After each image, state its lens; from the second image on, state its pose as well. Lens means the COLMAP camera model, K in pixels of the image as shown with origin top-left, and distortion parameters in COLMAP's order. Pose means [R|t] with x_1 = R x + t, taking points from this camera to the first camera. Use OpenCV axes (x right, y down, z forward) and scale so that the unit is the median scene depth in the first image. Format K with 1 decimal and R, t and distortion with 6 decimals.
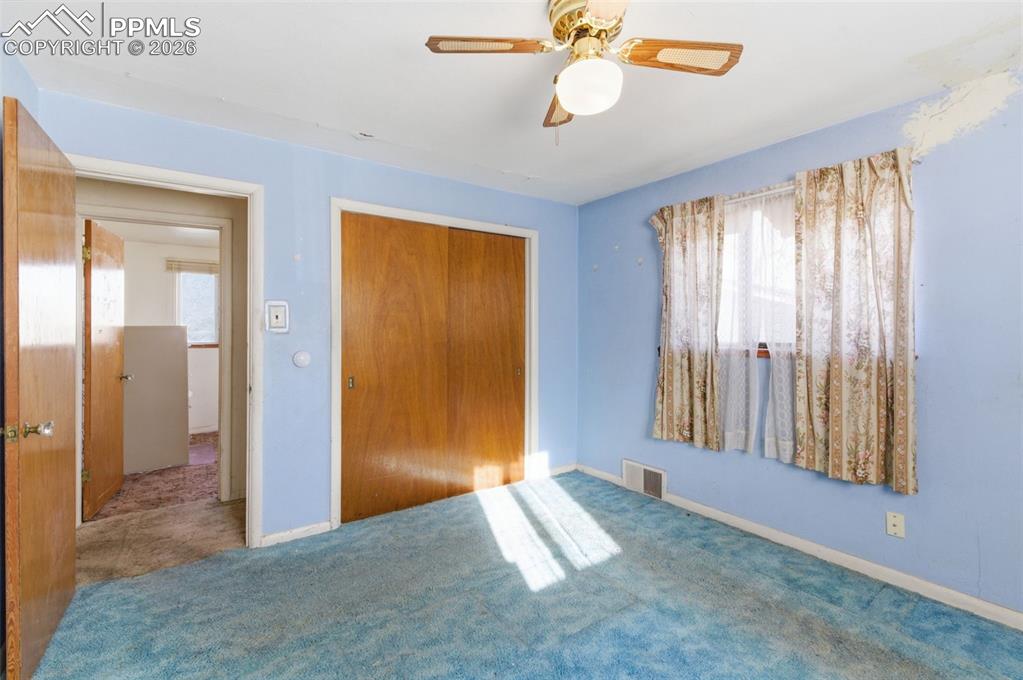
lens RADIAL K [[448.6, 0, 514.7], [0, 448.6, 338.8], [0, 0, 1]] dist [-0.000722, -0.000119]
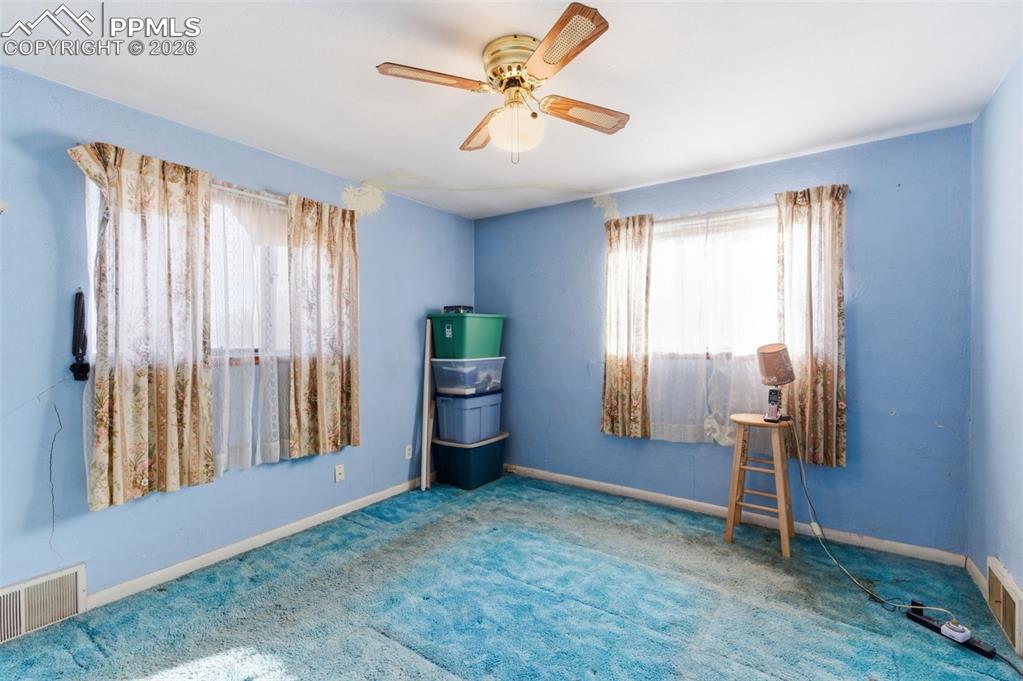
lens RADIAL K [[448.6, 0, 514.7], [0, 448.6, 339.3], [0, 0, 1]] dist [-0.000722, -0.000119]
pose [[-0.335934, -0.017179, 0.941729, -0.594113], [0.014856, 0.999613, 0.023534, -0.028183], [-0.941768, 0.021897, -0.335549, 0.854105]]
